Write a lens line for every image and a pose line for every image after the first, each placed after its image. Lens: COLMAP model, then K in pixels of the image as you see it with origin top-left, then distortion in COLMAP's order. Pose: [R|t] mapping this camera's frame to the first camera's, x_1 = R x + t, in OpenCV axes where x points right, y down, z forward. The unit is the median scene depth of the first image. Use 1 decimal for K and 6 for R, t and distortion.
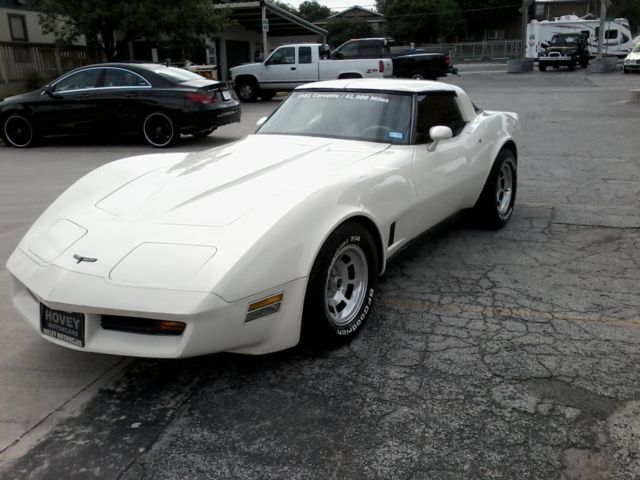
lens RADIAL K [[620.5, 0, 326.2], [0, 620.5, 241.0], [0, 0, 1]] dist [-0.020074, 0.001959]
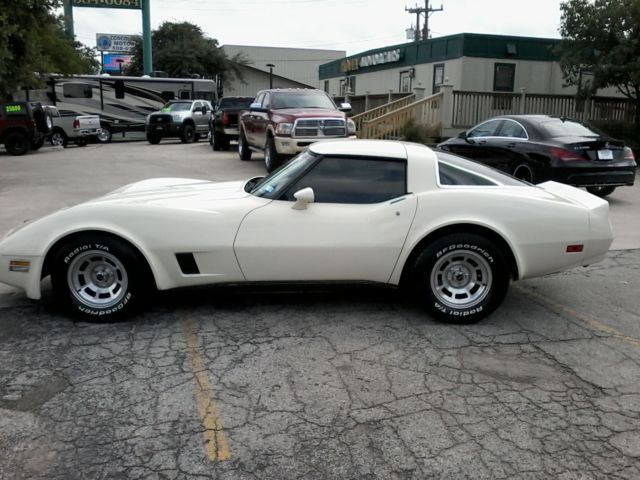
lens RADIAL K [[620.5, 0, 326.2], [0, 620.5, 241.0], [0, 0, 1]] dist [-0.020074, 0.001959]
pose [[0.551083, 0.204547, -0.808992, 1.585984], [-0.262297, 0.962811, 0.064763, -0.262198], [0.792154, 0.176507, 0.584241, 0.658673]]
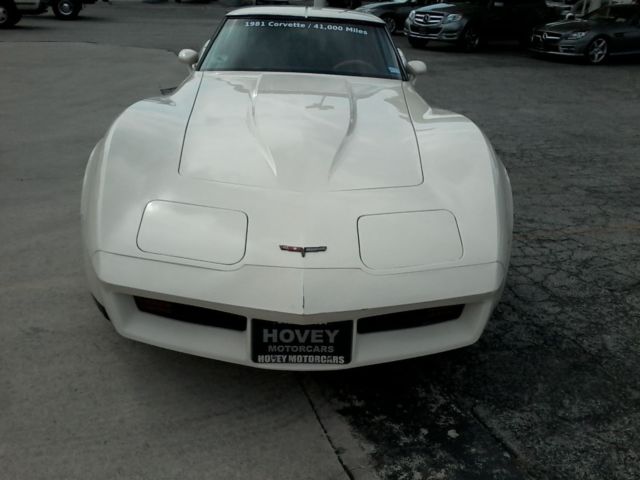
lens RADIAL K [[620.5, 0, 326.2], [0, 620.5, 241.0], [0, 0, 1]] dist [-0.020074, 0.001959]
pose [[0.821522, -0.161360, 0.546867, -0.778347], [0.101820, 0.985220, 0.137745, -0.080484], [-0.561011, -0.057479, 0.825810, 0.382309]]
